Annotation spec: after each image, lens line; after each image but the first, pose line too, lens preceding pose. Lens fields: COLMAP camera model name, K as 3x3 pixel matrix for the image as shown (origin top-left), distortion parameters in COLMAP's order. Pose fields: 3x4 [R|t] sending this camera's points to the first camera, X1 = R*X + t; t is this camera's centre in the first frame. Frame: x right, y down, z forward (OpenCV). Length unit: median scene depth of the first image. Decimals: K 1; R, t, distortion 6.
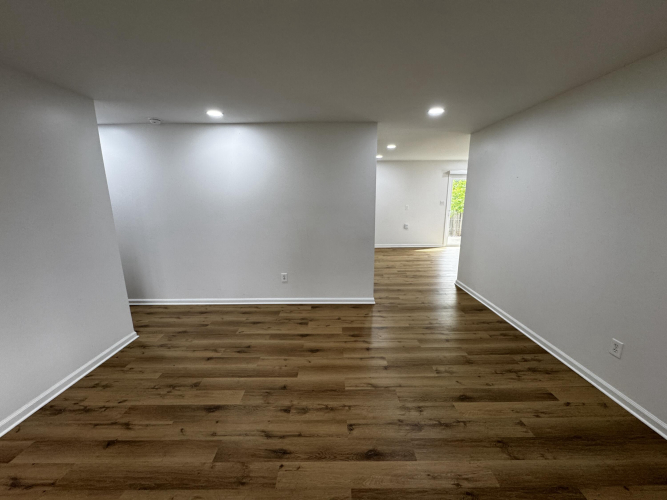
lens RADIAL K [[266.9, 0, 333.5], [0, 266.9, 250.0], [0, 0, 1]] dist [-0.002980, 0.000068]
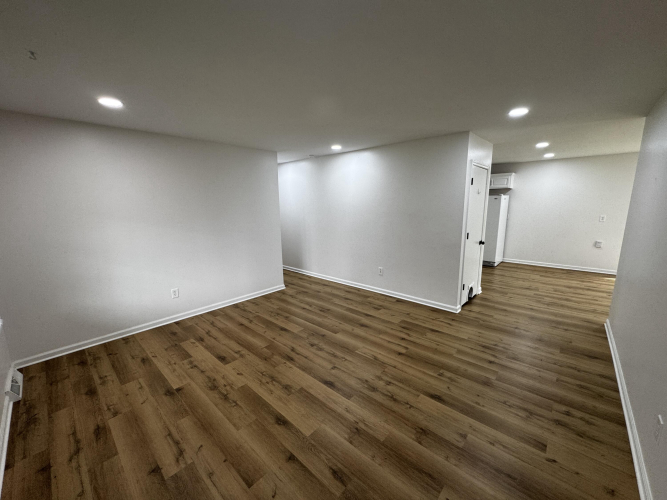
lens RADIAL K [[266.9, 0, 333.5], [0, 266.9, 250.0], [0, 0, 1]] dist [-0.002980, 0.000068]
pose [[0.740440, 0.117576, -0.661758, 0.659455], [-0.130115, 0.991030, 0.030494, -0.000379], [0.659408, 0.063526, 0.749097, -0.075863]]
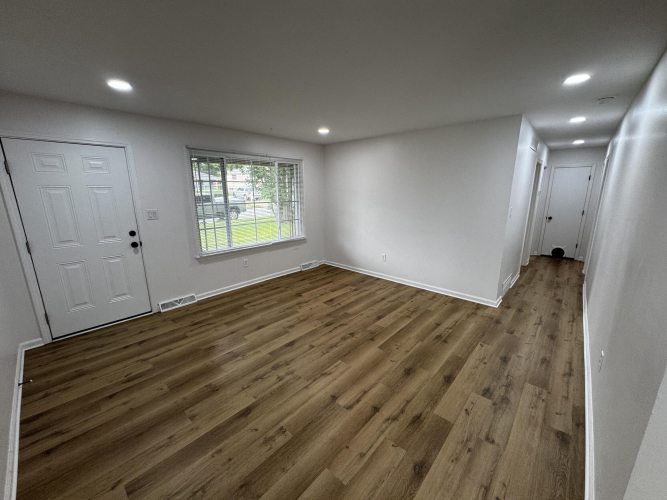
lens RADIAL K [[266.9, 0, 333.5], [0, 266.9, 250.0], [0, 0, 1]] dist [-0.002980, 0.000068]
pose [[-0.672877, 0.172523, -0.719356, 0.693111], [-0.144704, 0.922943, 0.356703, -0.281580], [0.725464, 0.344111, -0.596062, 1.278320]]
